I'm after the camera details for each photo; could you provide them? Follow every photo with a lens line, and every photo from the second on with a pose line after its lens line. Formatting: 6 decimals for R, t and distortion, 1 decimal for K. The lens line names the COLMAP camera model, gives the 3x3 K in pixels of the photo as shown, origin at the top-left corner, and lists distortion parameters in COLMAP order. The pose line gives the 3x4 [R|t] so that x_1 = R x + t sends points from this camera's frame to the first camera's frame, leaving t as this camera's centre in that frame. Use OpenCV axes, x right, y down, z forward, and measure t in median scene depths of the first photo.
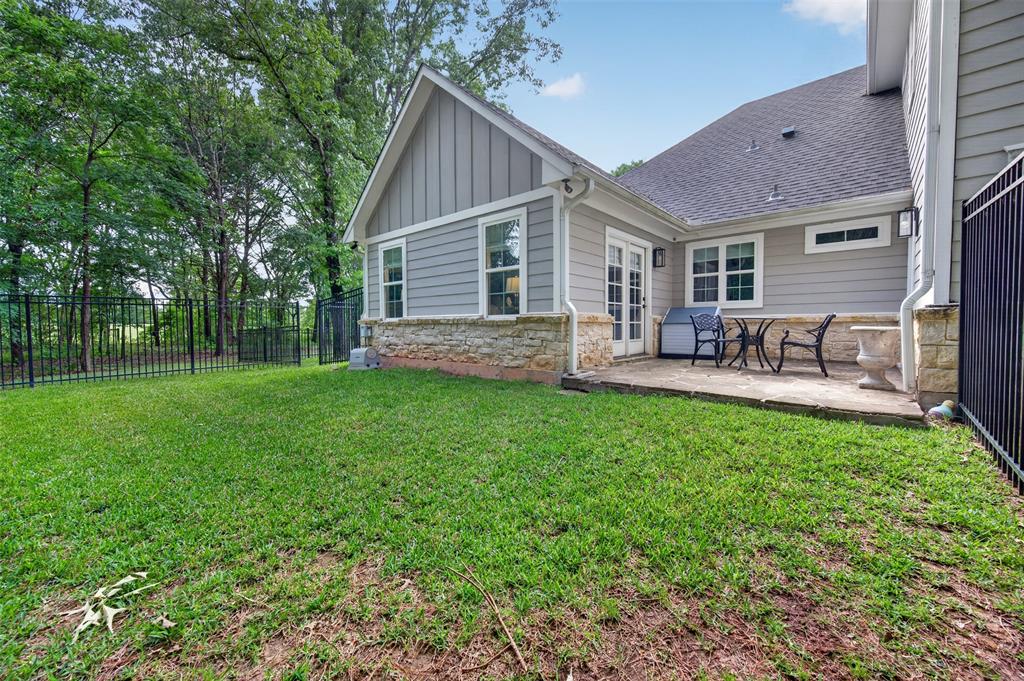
lens RADIAL K [[402.1, 0, 510.7], [0, 402.1, 338.1], [0, 0, 1]] dist [0.006773, -0.000168]
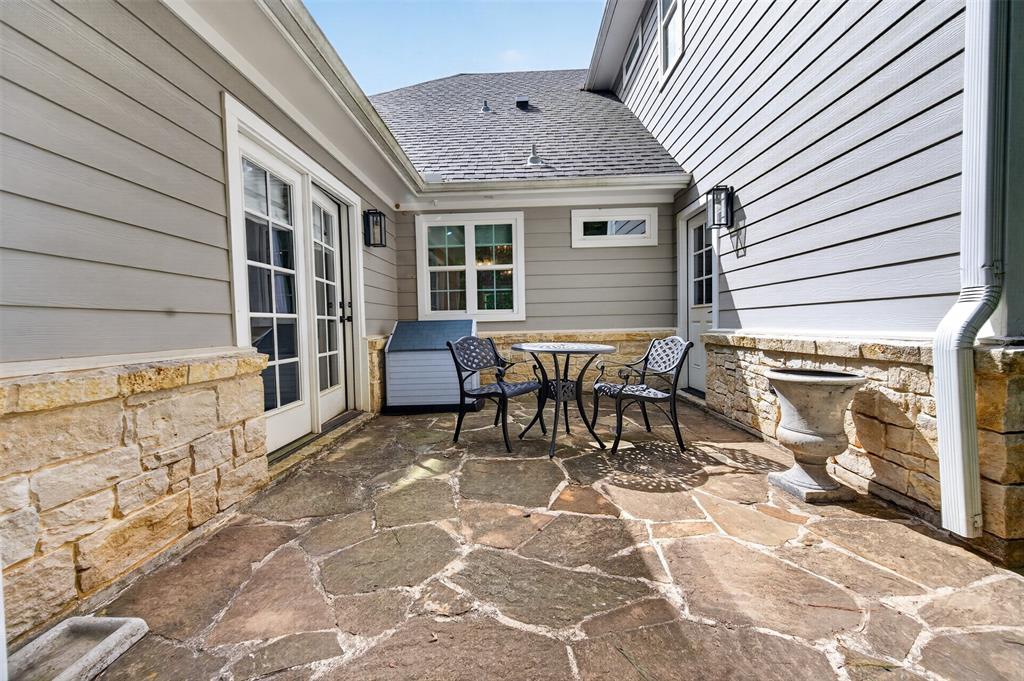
lens RADIAL K [[402.1, 0, 512.6], [0, 402.1, 340.9], [0, 0, 1]] dist [0.006773, -0.000168]
pose [[0.768484, -0.040235, 0.638603, 0.163217], [0.039545, 0.999100, 0.015360, -0.051637], [-0.638646, 0.013450, 0.769383, 0.478353]]
